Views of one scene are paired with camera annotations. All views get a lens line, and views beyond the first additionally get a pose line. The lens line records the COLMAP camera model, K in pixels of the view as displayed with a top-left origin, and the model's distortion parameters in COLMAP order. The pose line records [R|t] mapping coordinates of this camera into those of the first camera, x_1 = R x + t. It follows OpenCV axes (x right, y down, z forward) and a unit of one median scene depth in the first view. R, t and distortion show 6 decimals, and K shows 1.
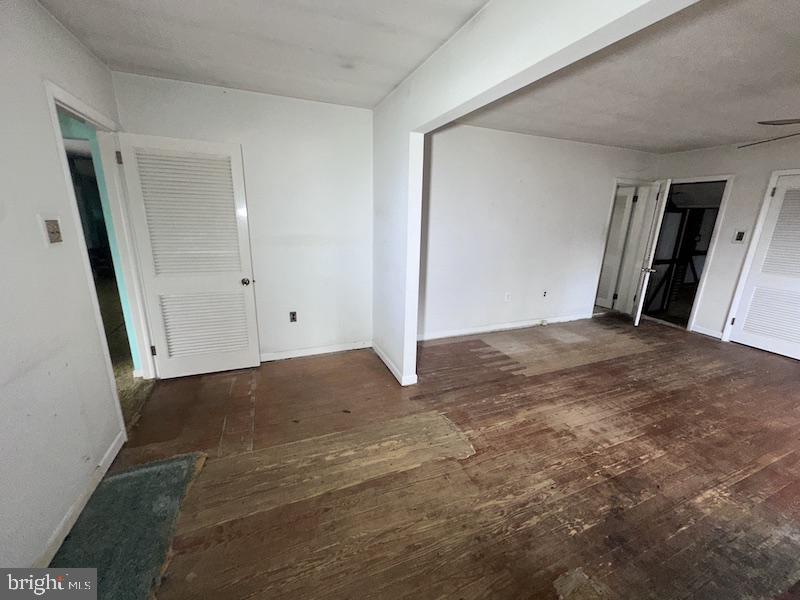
lens RADIAL K [[318.3, 0, 400.0], [0, 318.3, 300.0], [0, 0, 1]] dist [-0.003058, 0.000056]
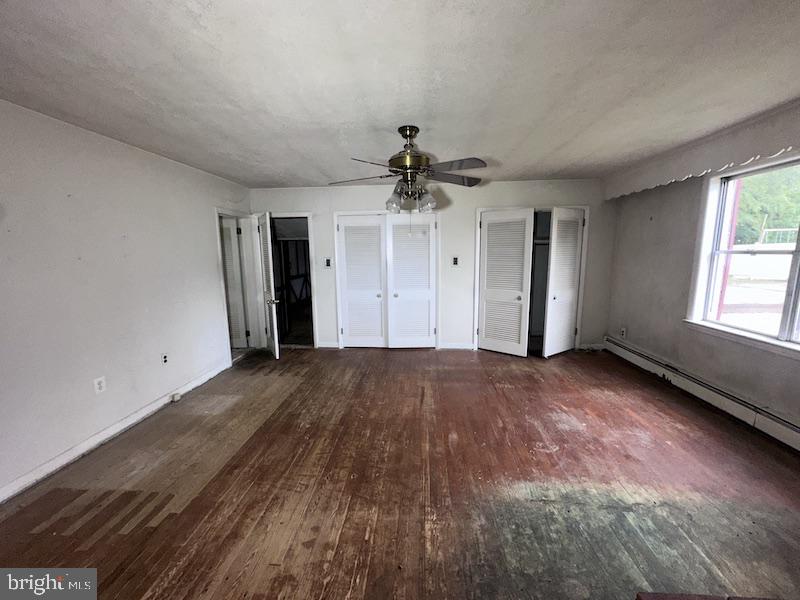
lens RADIAL K [[318.3, 0, 400.0], [0, 318.3, 300.0], [0, 0, 1]] dist [-0.003058, 0.000056]
pose [[0.439361, -0.161277, 0.883715, 0.101991], [0.249524, 0.966949, 0.052410, -0.064417], [-0.862960, 0.197481, 0.465082, 0.245599]]
